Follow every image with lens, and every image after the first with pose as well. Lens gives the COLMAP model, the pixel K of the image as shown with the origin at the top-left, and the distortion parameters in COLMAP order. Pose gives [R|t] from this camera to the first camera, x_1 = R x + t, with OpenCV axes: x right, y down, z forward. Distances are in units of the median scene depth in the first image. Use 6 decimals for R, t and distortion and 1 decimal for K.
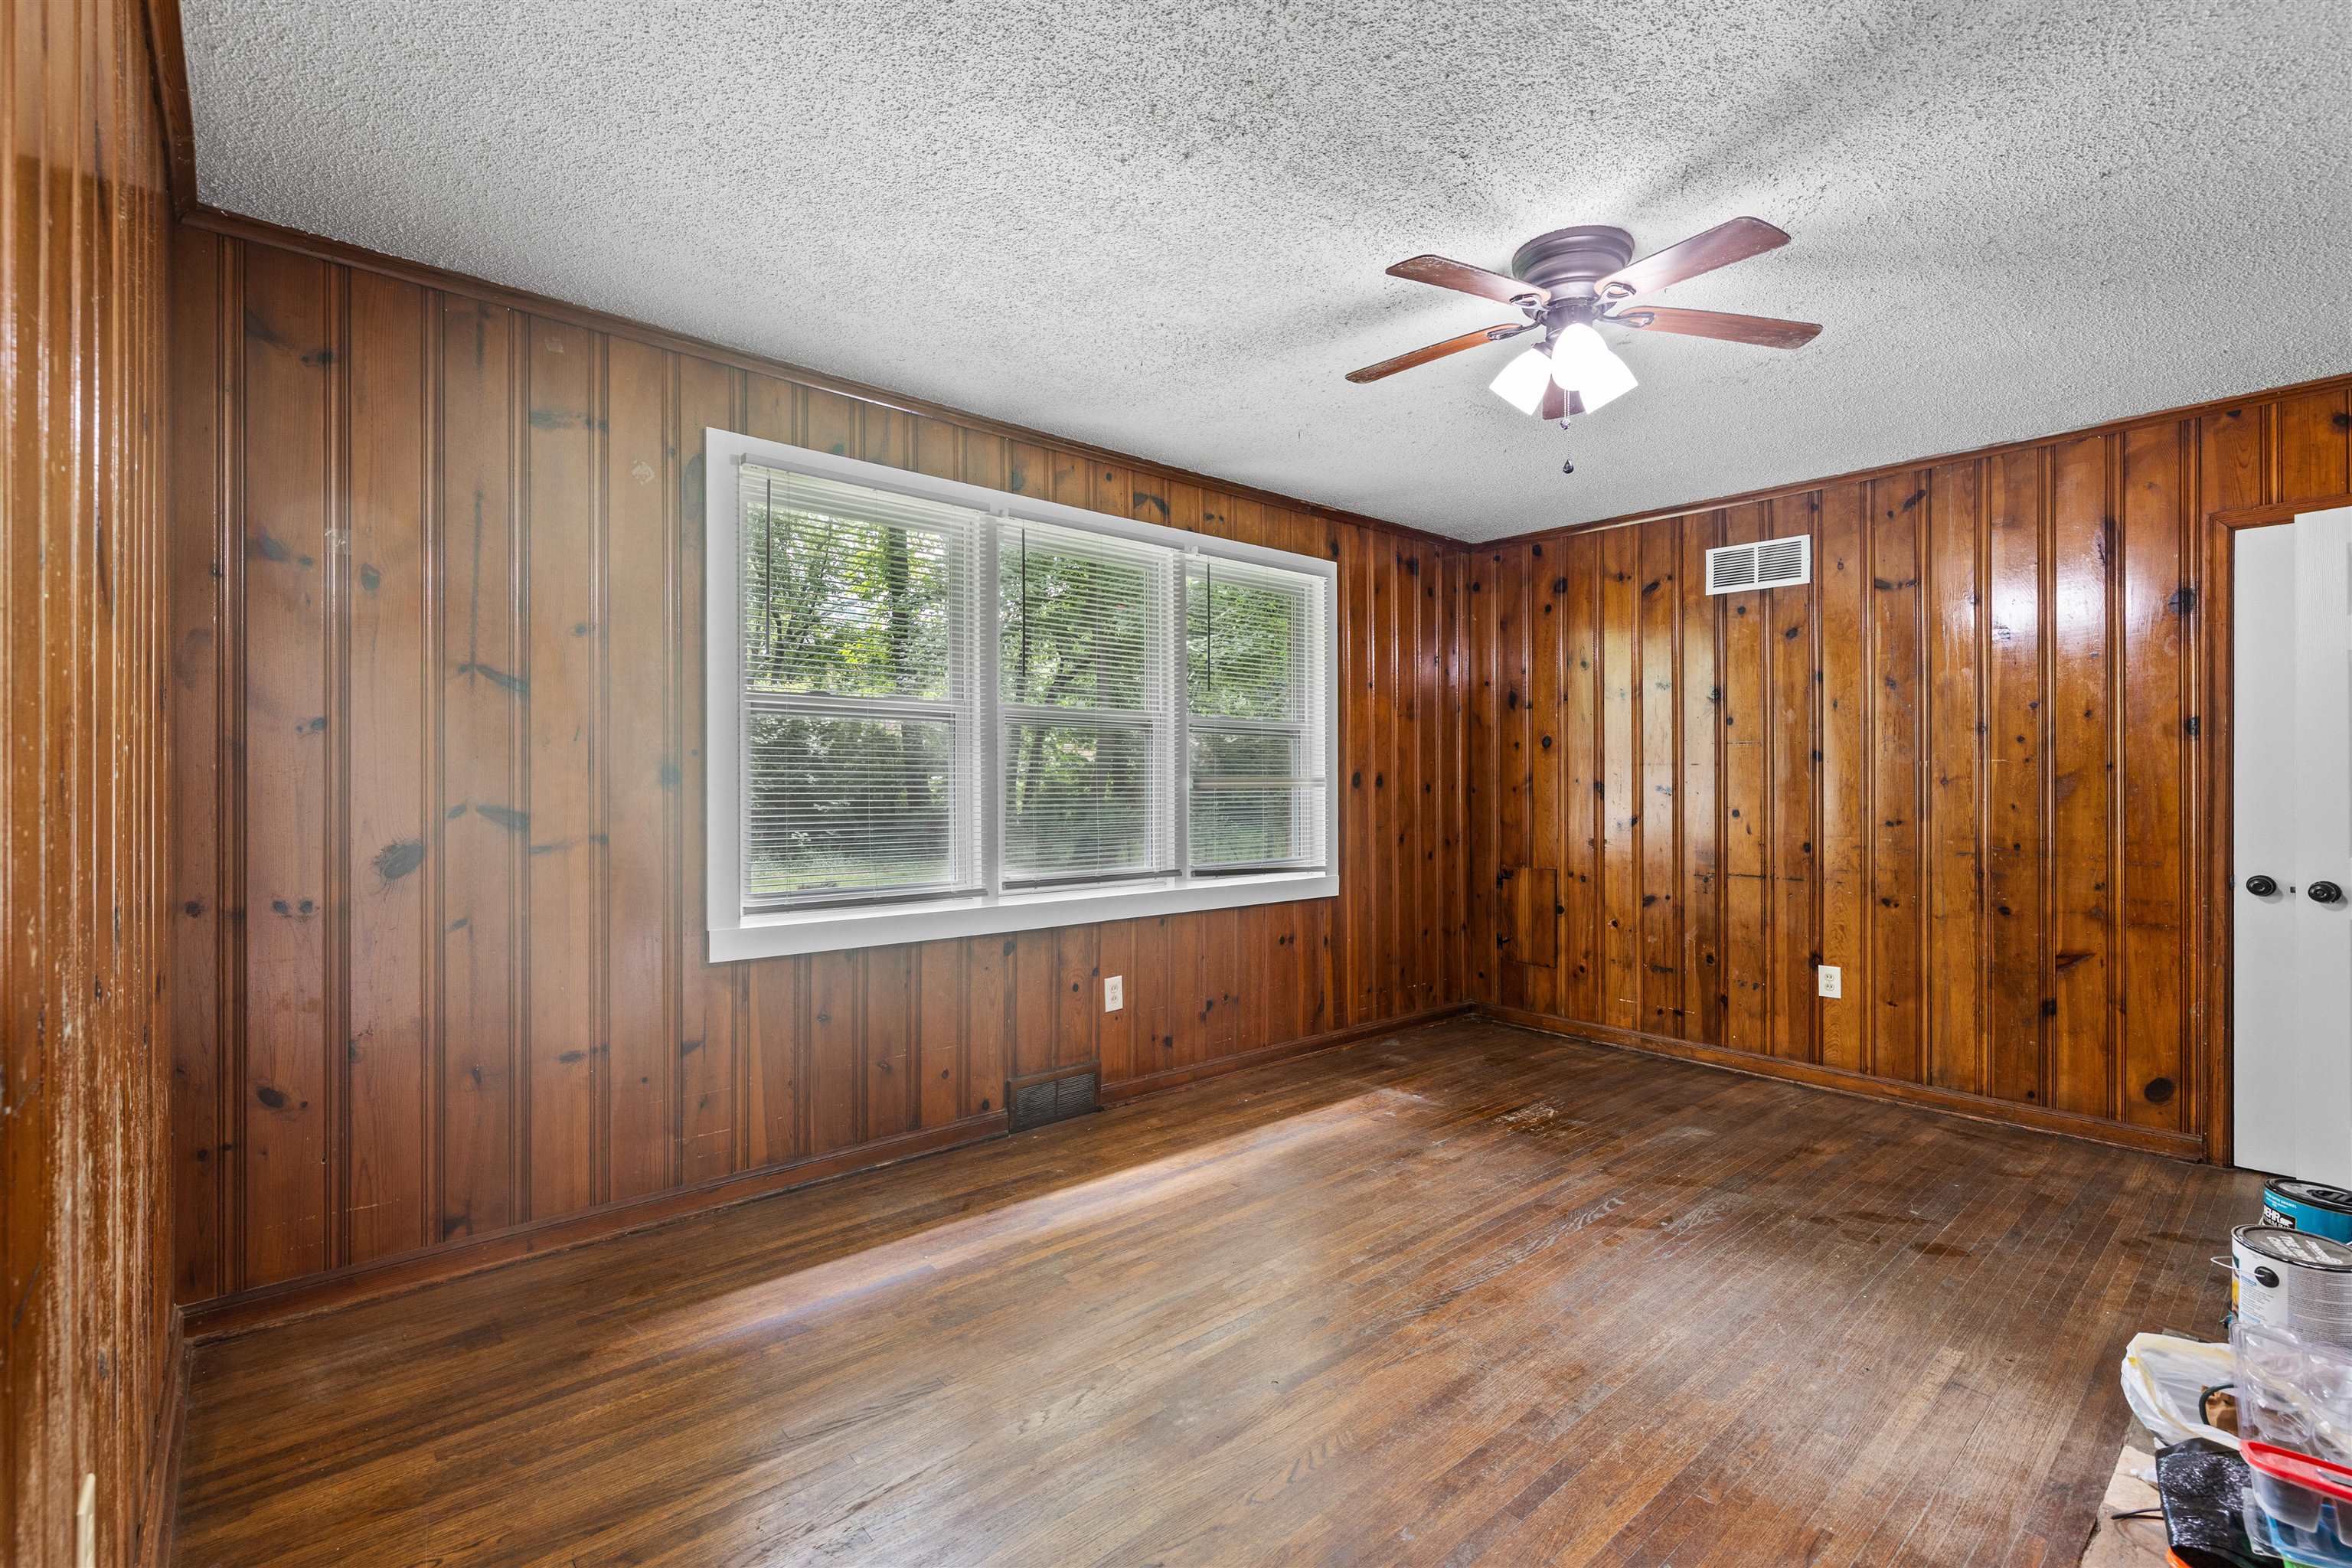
lens RADIAL K [[1015.9, 0, 1168.1], [0, 1015.9, 784.0], [0, 0, 1]] dist [0.000708, 0.000300]
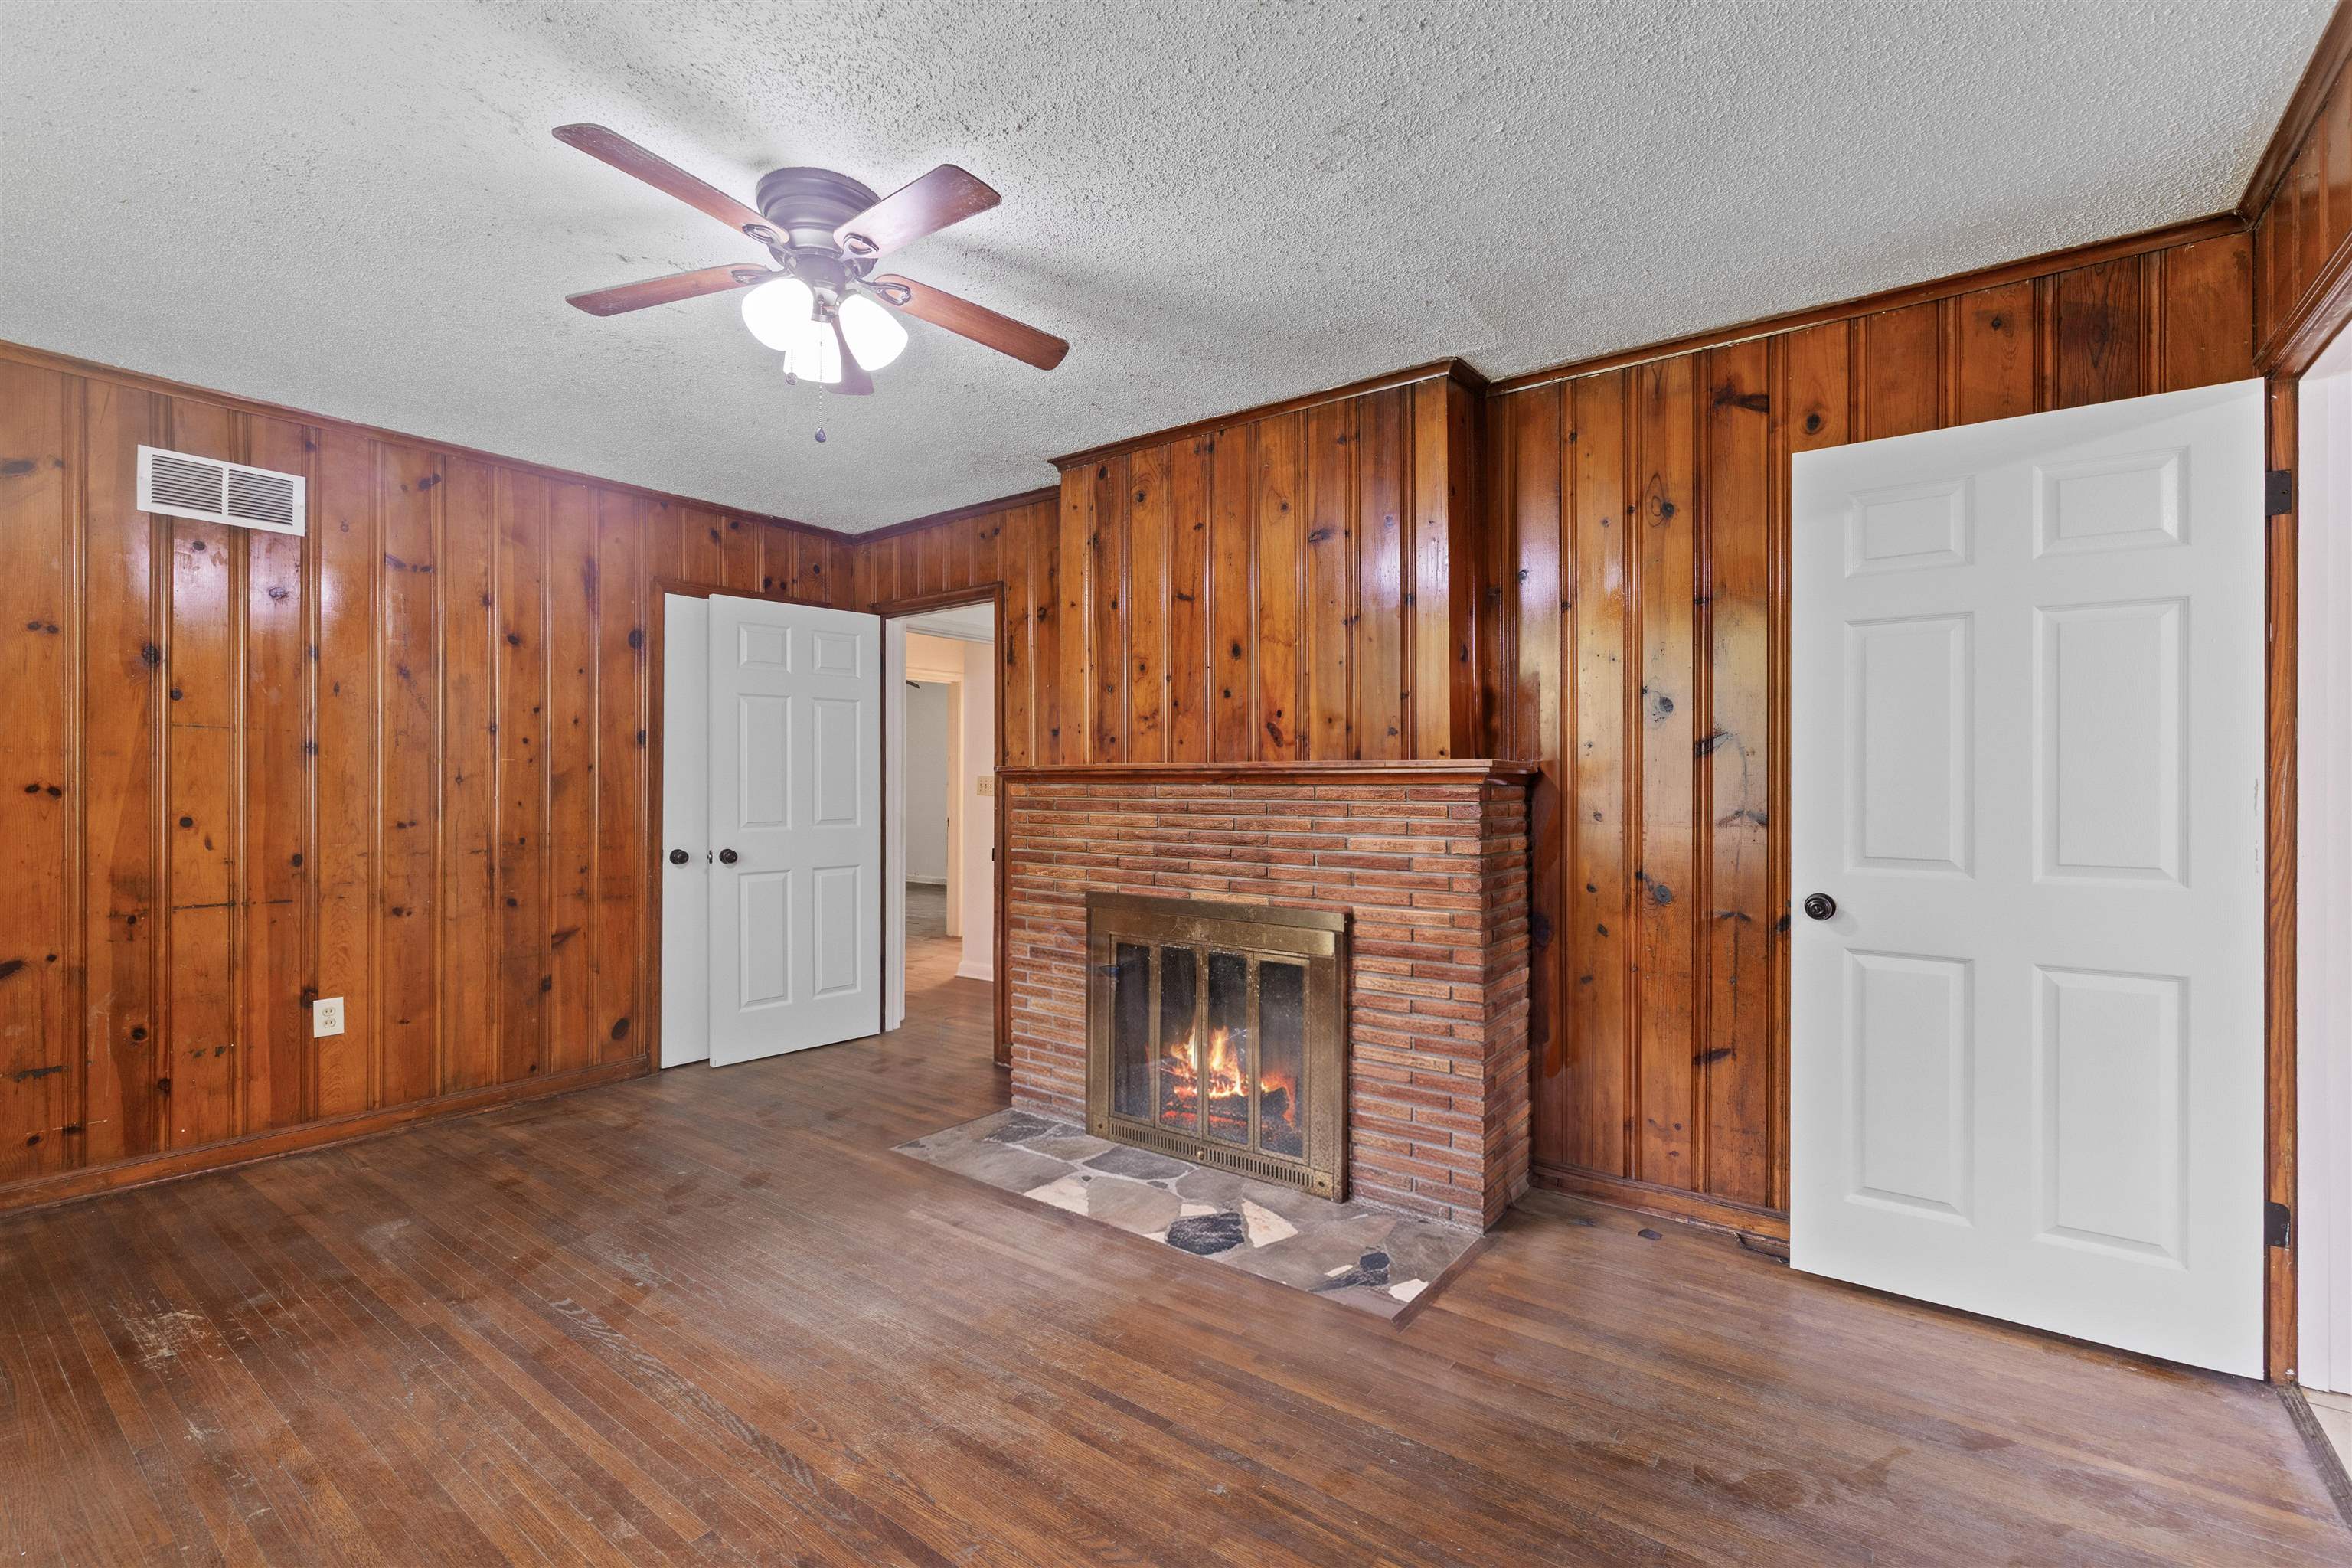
lens RADIAL K [[1015.9, 0, 1168.1], [0, 1015.9, 784.0], [0, 0, 1]] dist [0.000708, 0.000300]
pose [[-0.184231, -0.003042, 0.982878, -0.338249], [-0.002454, 0.999994, 0.002635, -0.002770], [-0.982880, -0.001927, -0.184237, 0.524912]]
